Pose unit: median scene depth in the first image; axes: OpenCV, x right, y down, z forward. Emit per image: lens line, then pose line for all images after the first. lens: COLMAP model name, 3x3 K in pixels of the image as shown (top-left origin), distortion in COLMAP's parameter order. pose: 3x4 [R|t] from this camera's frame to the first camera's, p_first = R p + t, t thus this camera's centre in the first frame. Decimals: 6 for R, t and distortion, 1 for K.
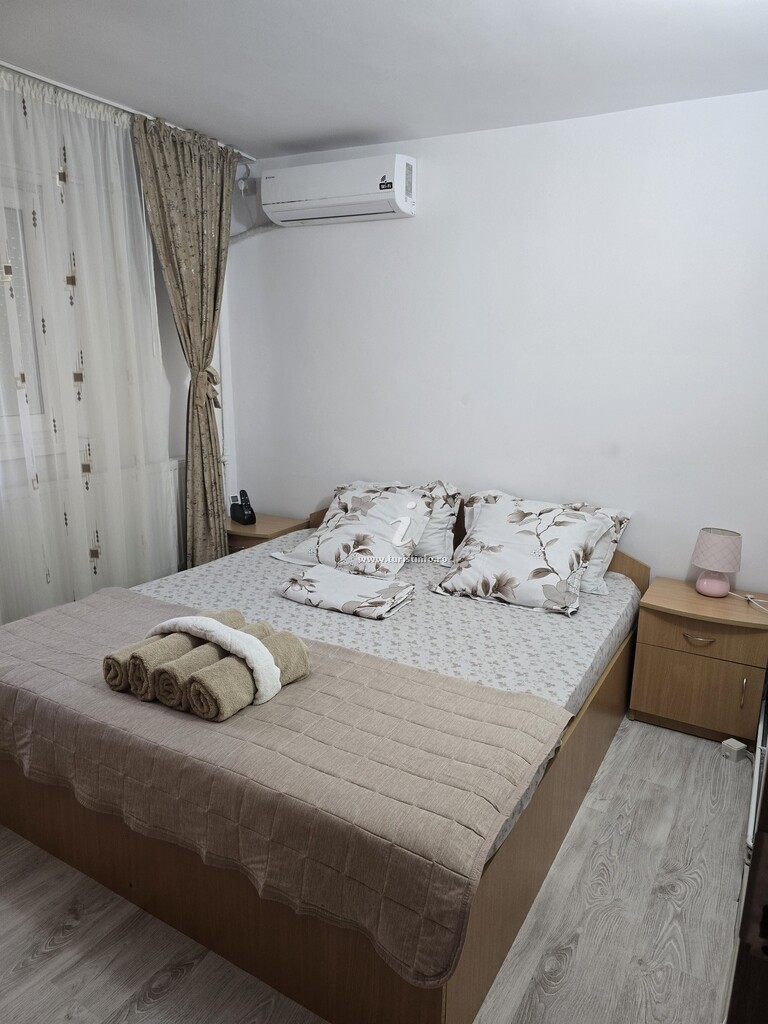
lens RADIAL K [[695.1, 0, 384.0], [0, 695.1, 512.0], [0, 0, 1]] dist [0.092209, -0.121059]
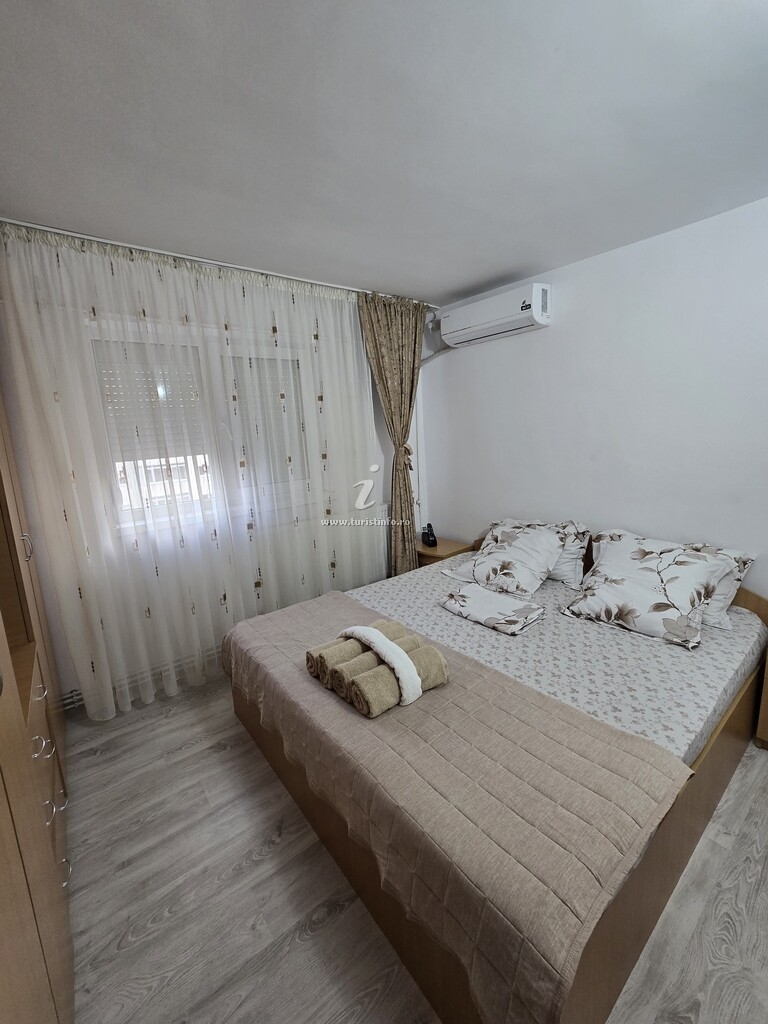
lens RADIAL K [[414.2, 0, 383.1], [0, 414.2, 504.9], [0, 0, 1]] dist [-0.010823, 0.002672]
pose [[0.926284, -0.000670, -0.376826, 0.051898], [-0.013723, 0.999275, -0.035510, -0.048454], [0.376577, 0.038063, 0.925603, 0.176335]]
